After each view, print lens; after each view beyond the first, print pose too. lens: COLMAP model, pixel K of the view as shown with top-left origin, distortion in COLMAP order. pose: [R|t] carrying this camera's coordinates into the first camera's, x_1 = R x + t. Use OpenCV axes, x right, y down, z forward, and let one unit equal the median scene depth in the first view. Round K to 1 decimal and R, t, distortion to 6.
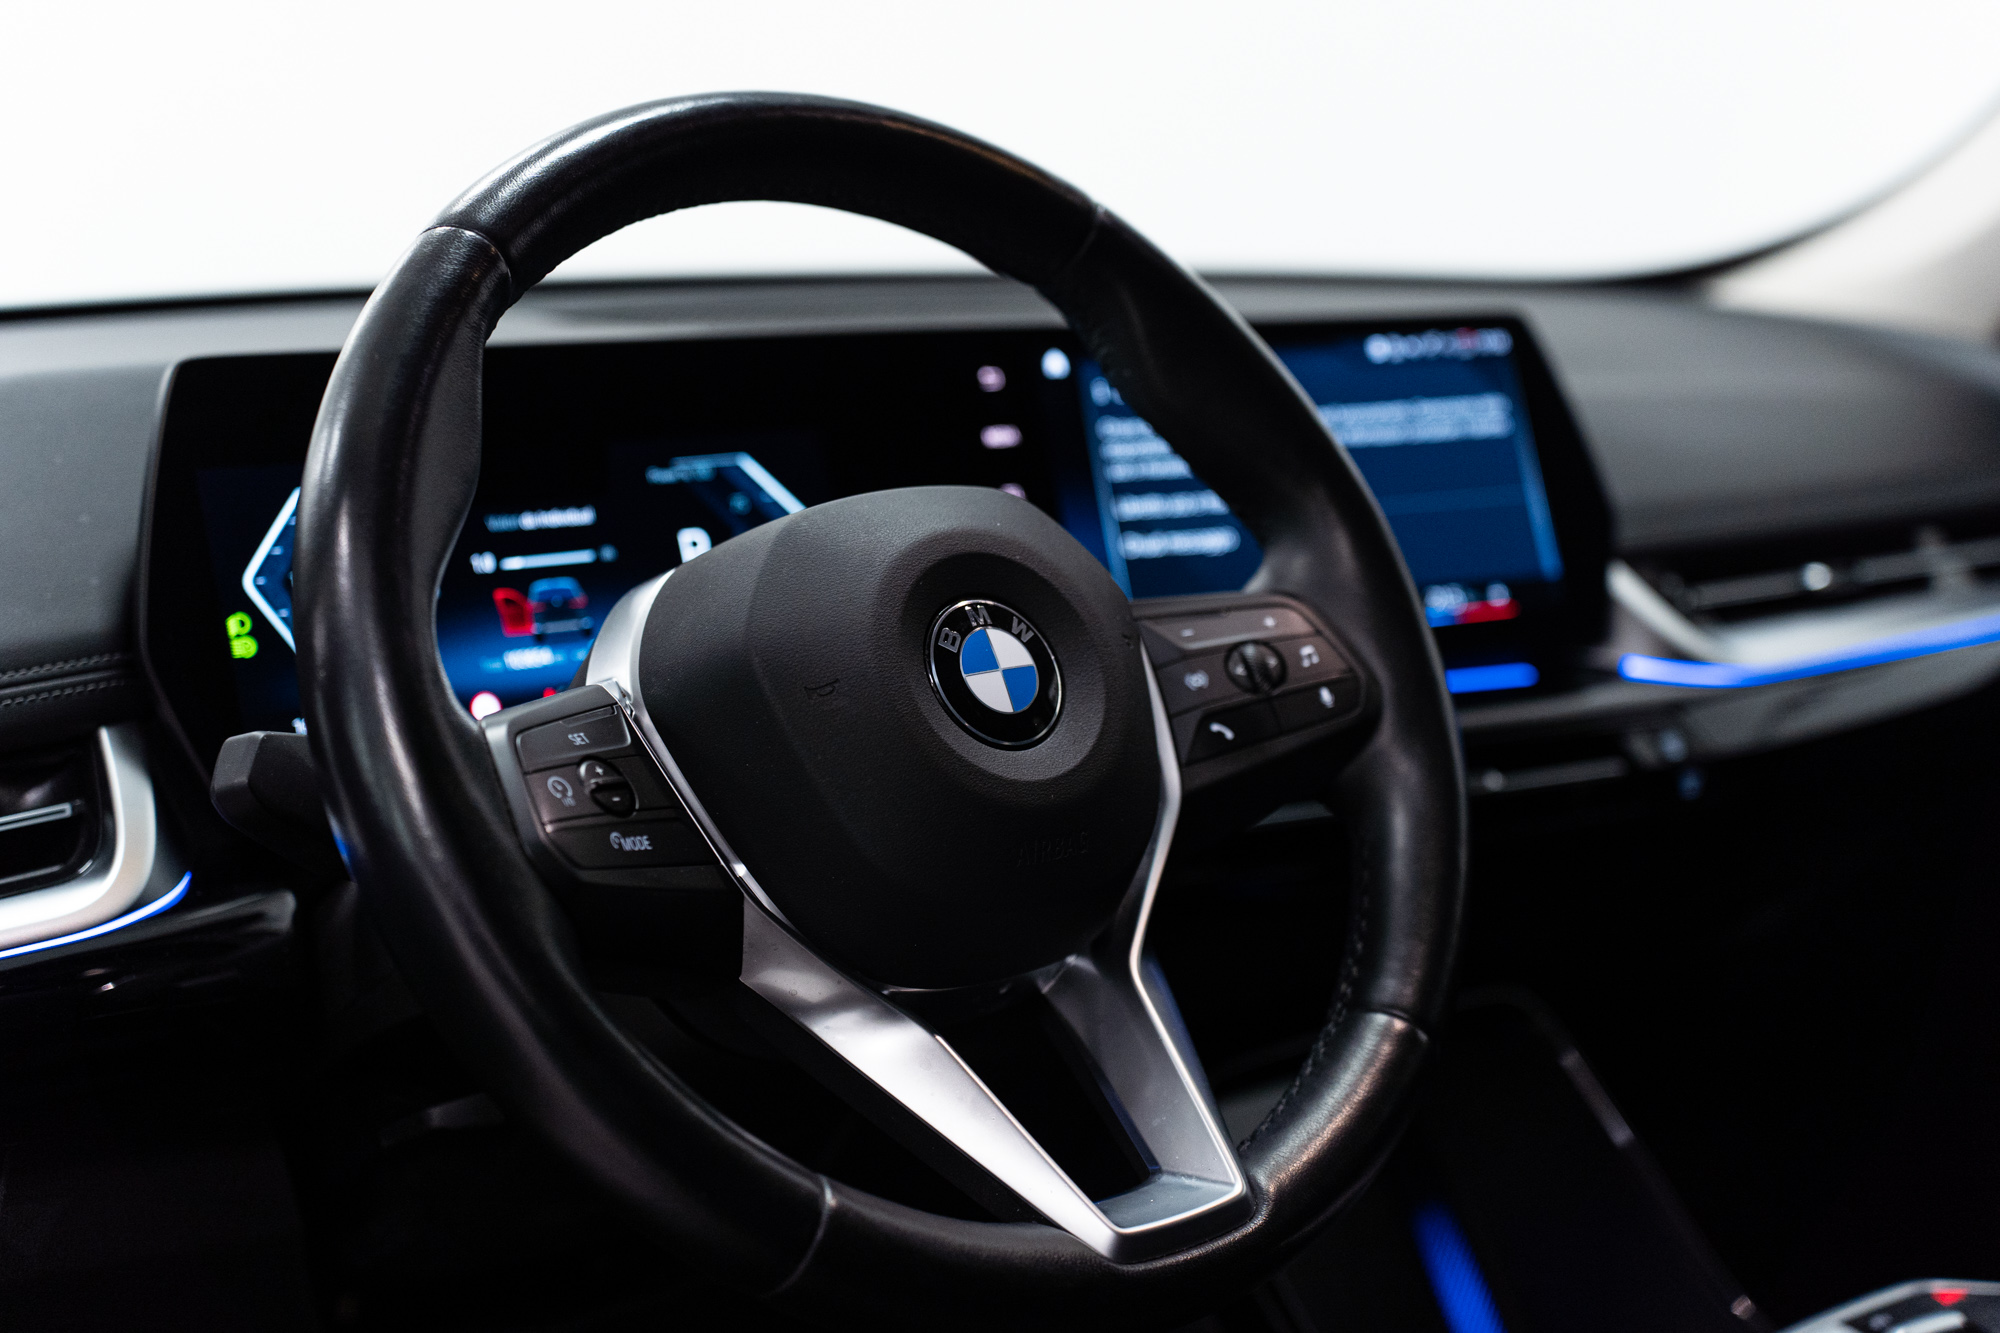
lens RADIAL K [[2888.1, 0, 1011.2], [0, 2888.1, 656.8], [0, 0, 1]] dist [-0.034333, 0.000000]
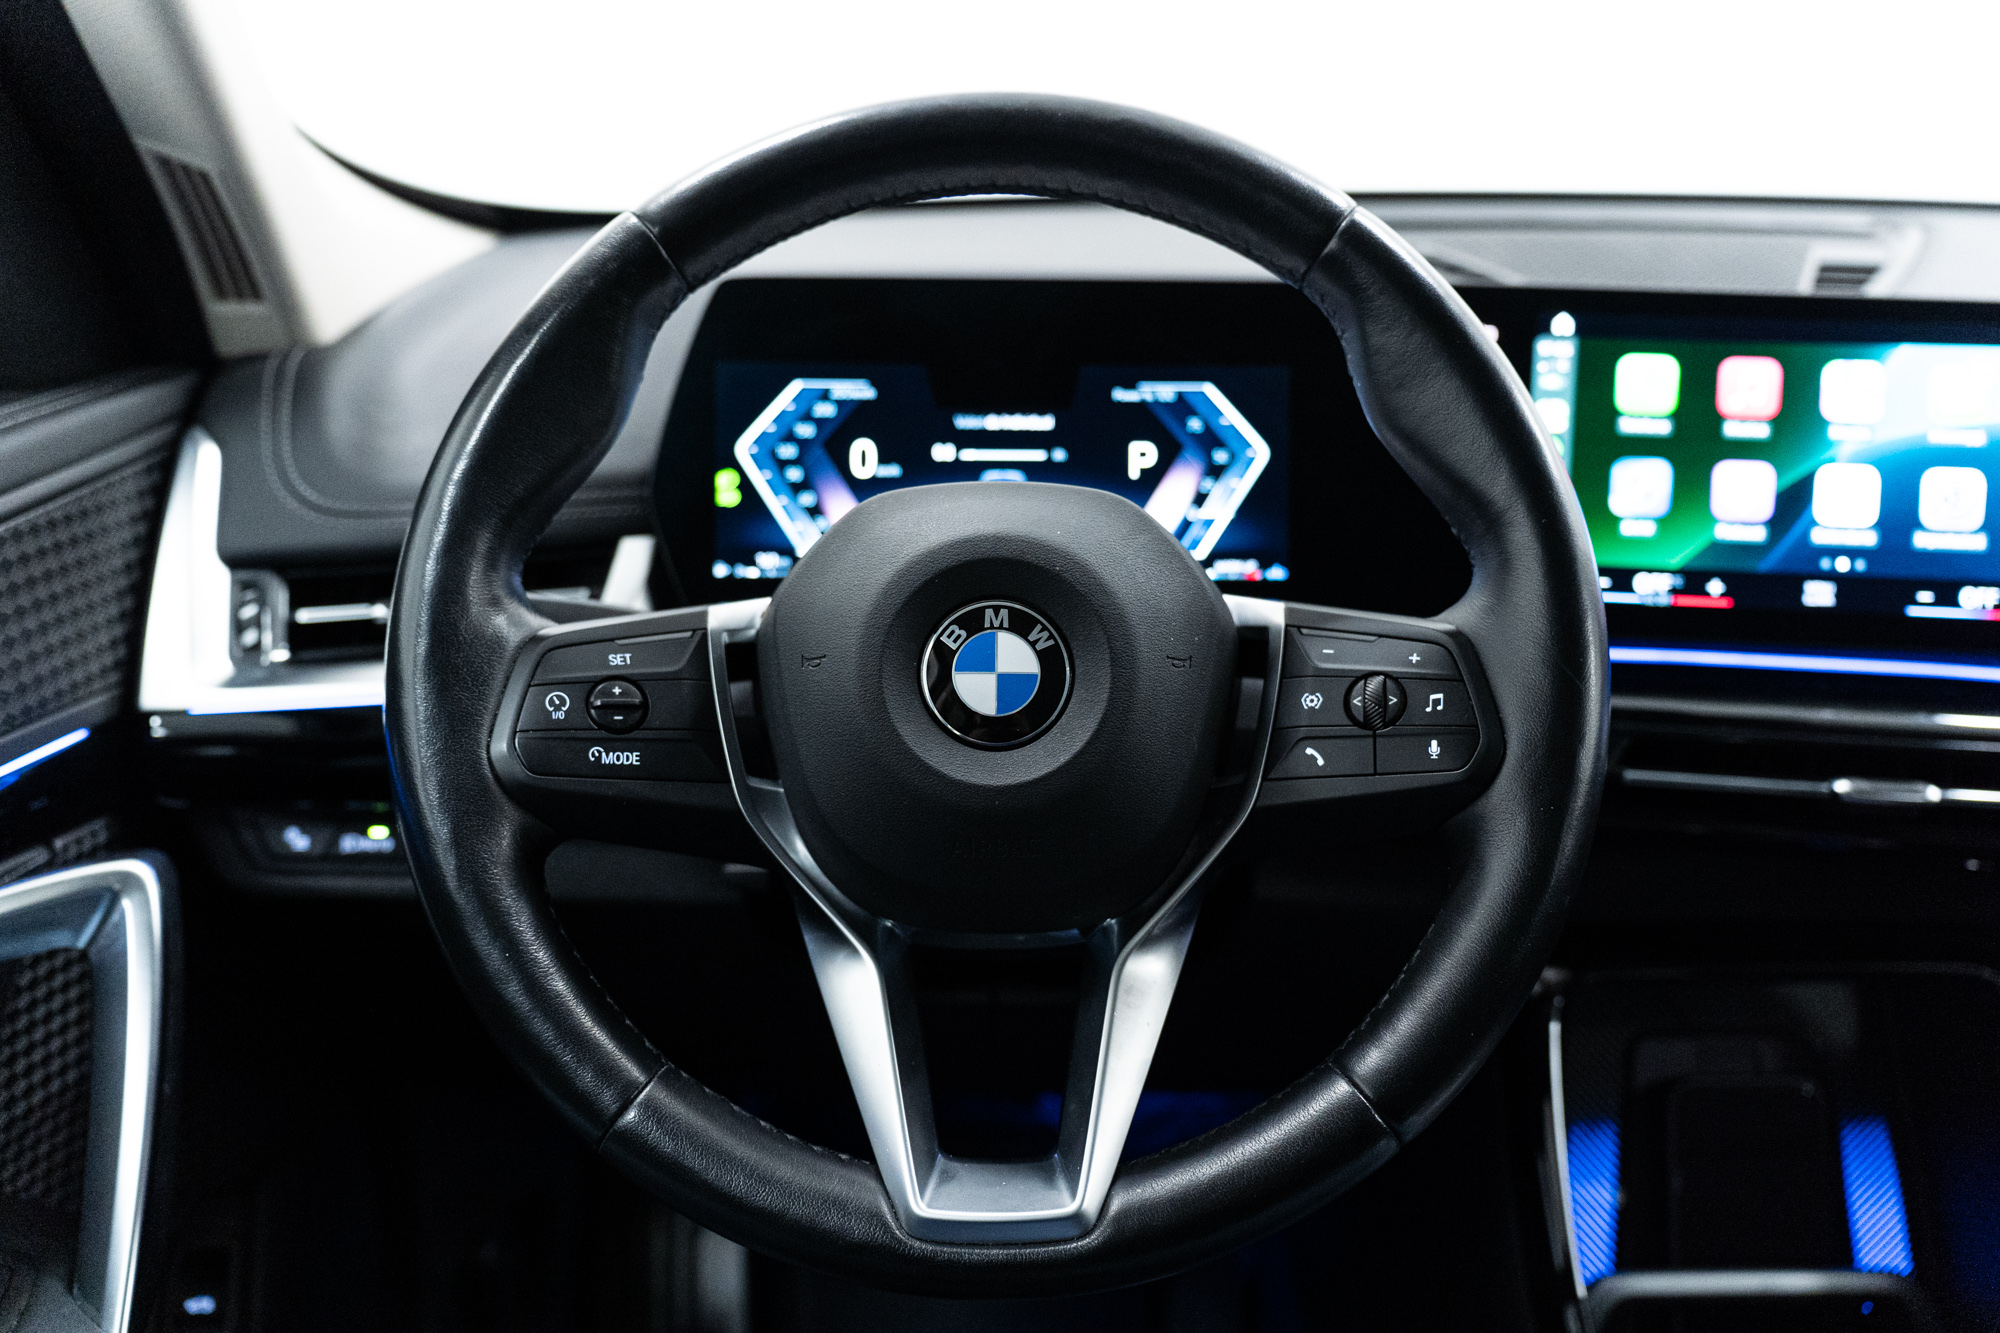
lens RADIAL K [[1679.8, 0, 990.9], [0, 1679.8, 664.8], [0, 0, 1]] dist [-0.037671, 0.009667]
pose [[0.729308, 0.249342, -0.637133, 0.376939], [-0.108306, 0.961561, 0.252331, -0.149828], [0.675558, -0.115022, 0.728279, 0.515935]]
